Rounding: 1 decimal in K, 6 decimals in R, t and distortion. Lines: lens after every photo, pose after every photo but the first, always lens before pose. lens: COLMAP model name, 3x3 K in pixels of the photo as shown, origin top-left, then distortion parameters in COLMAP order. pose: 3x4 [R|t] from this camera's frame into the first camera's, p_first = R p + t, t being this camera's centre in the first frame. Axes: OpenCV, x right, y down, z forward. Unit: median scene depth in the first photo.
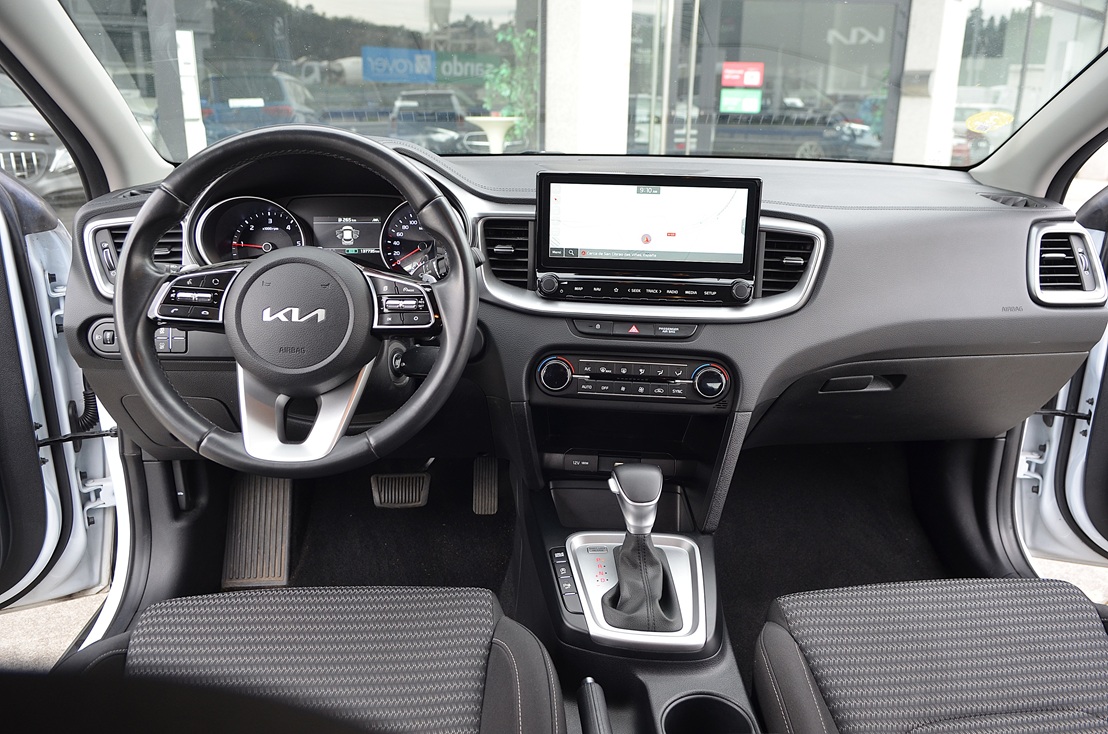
lens RADIAL K [[806.6, 0, 575.8], [0, 806.6, 377.9], [0, 0, 1]] dist [-0.036228, -0.007969]
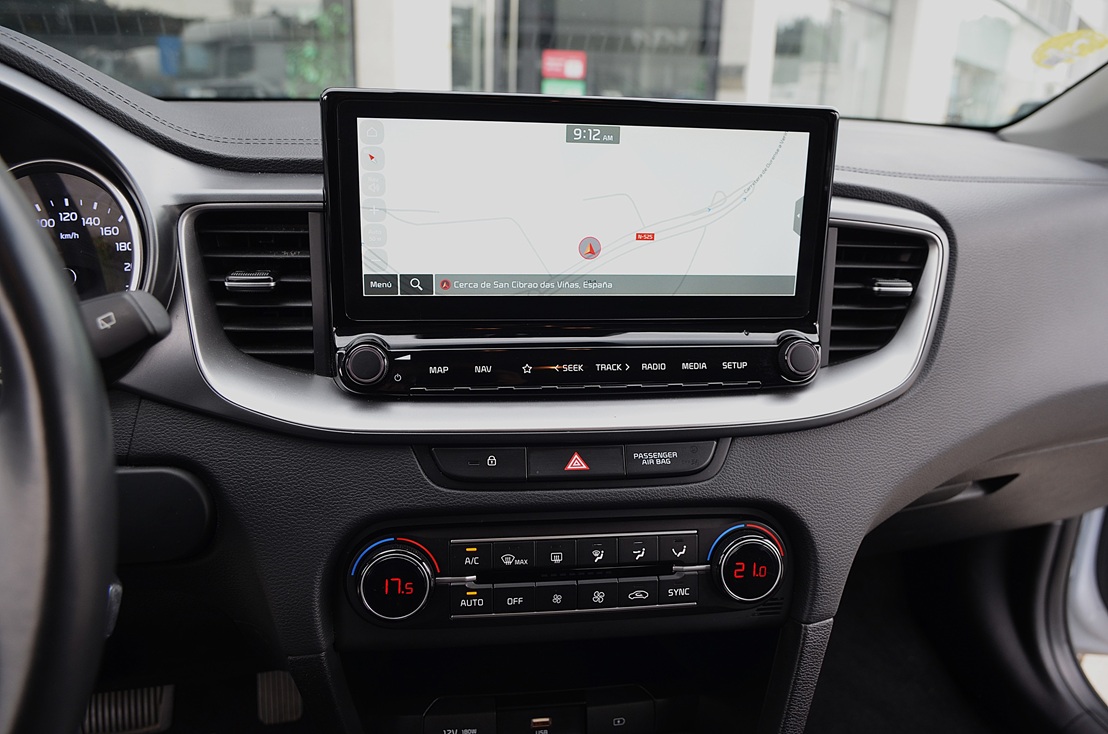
lens RADIAL K [[806.6, 0, 575.8], [0, 806.6, 377.9], [0, 0, 1]] dist [-0.036228, -0.007969]
pose [[0.977345, -0.055748, 0.204181, -0.012636], [0.055050, 0.998442, 0.009098, -0.106602], [-0.204370, 0.002348, 0.978891, 0.572829]]
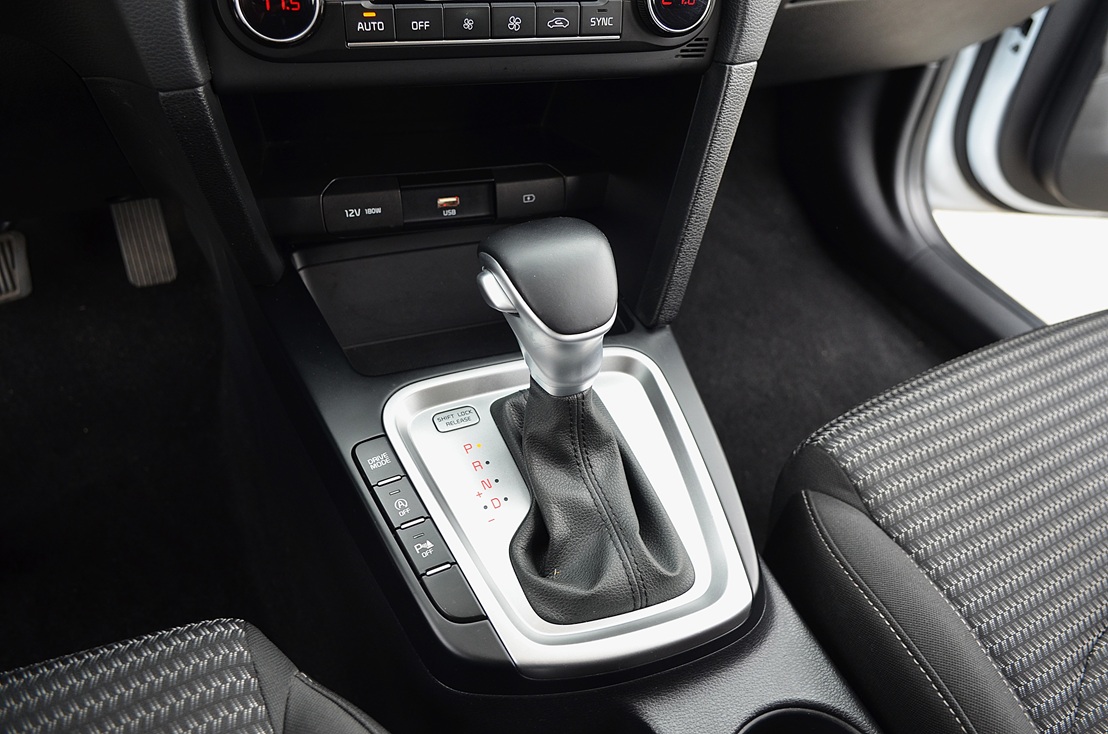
lens RADIAL K [[804.5, 0, 574.5], [0, 804.5, 365.0], [0, 0, 1]] dist [-0.048324, -0.005035]
pose [[0.924897, -0.203175, 0.321381, -0.047773], [0.050261, 0.903169, 0.426332, 0.001182], [-0.376882, -0.378160, 0.845550, 0.598992]]
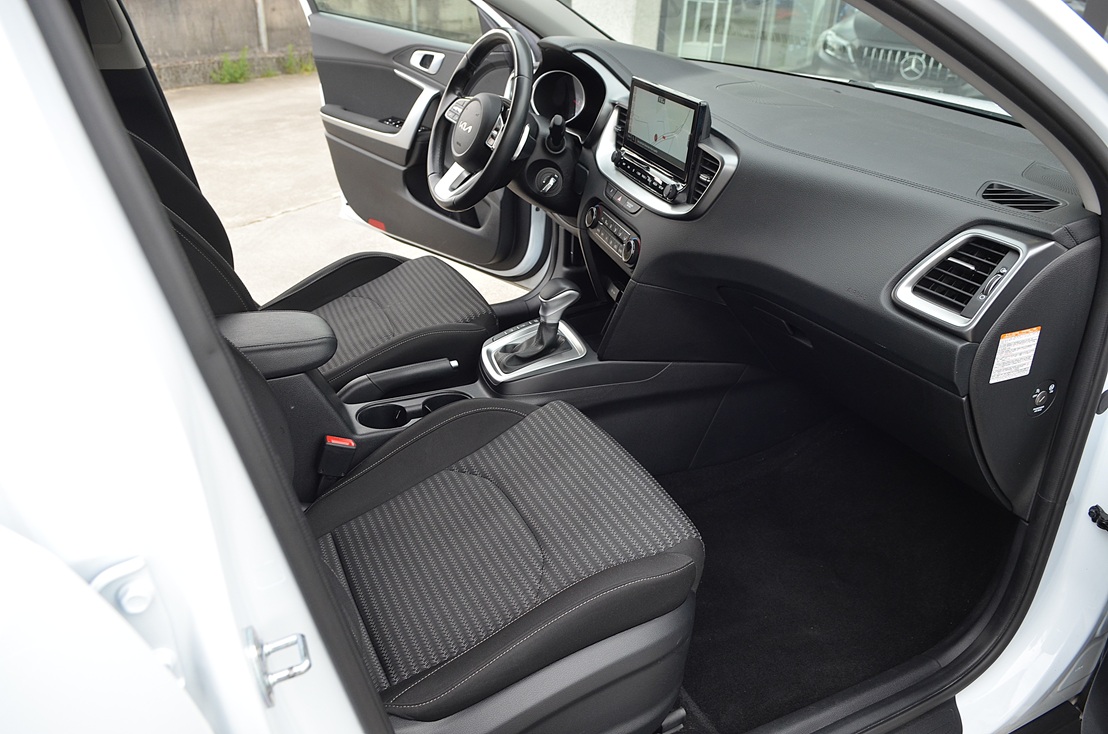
lens RADIAL K [[804.5, 0, 574.5], [0, 804.5, 365.0], [0, 0, 1]] dist [-0.048324, -0.005035]
pose [[0.387865, 0.417376, -0.821802, 1.258864], [-0.345162, 0.892495, 0.290374, -0.174183], [0.854648, 0.171029, 0.490230, 0.308550]]
